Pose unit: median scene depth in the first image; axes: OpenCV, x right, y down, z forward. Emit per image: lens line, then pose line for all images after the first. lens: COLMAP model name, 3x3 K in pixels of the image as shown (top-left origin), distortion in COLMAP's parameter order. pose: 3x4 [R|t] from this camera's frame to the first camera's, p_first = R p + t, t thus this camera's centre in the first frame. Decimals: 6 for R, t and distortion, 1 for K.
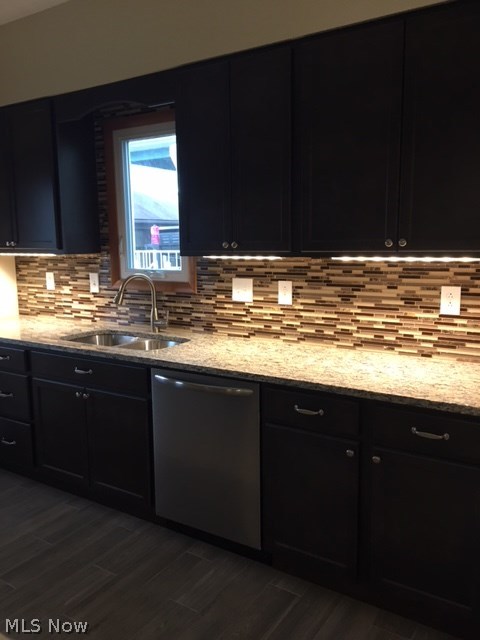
lens RADIAL K [[533.5, 0, 240.0], [0, 533.5, 320.0], [0, 0, 1]] dist [0.116826, -0.187682]
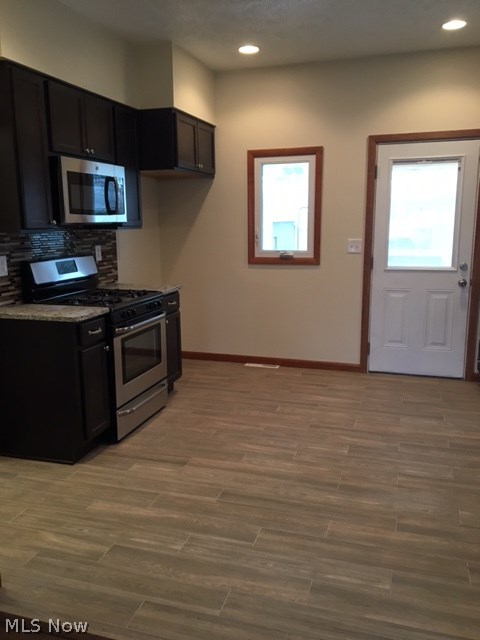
lens RADIAL K [[533.5, 0, 240.0], [0, 533.5, 320.0], [0, 0, 1]] dist [0.116826, -0.187682]
pose [[0.270862, 0.190242, -0.943632, 0.620307], [-0.135975, 0.978009, 0.158142, -0.019714], [0.952966, 0.085476, 0.290774, 0.107587]]
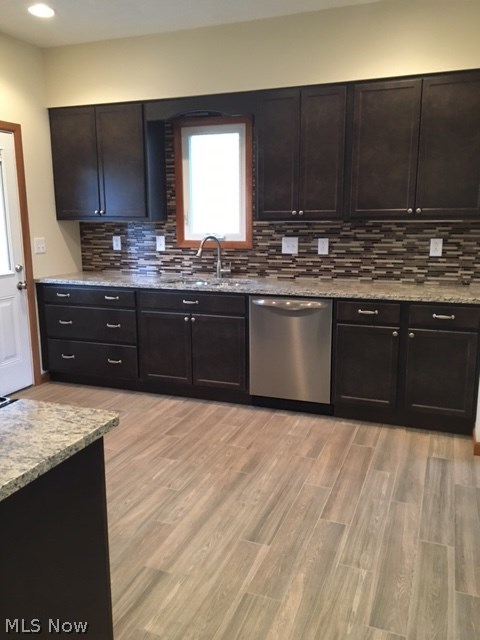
lens RADIAL K [[533.5, 0, 240.0], [0, 533.5, 320.0], [0, 0, 1]] dist [0.116826, -0.187682]
pose [[0.978752, -0.033991, 0.202213, -0.433062], [0.025033, 0.998596, 0.046693, 0.075175], [-0.203516, -0.040639, 0.978228, -0.402663]]
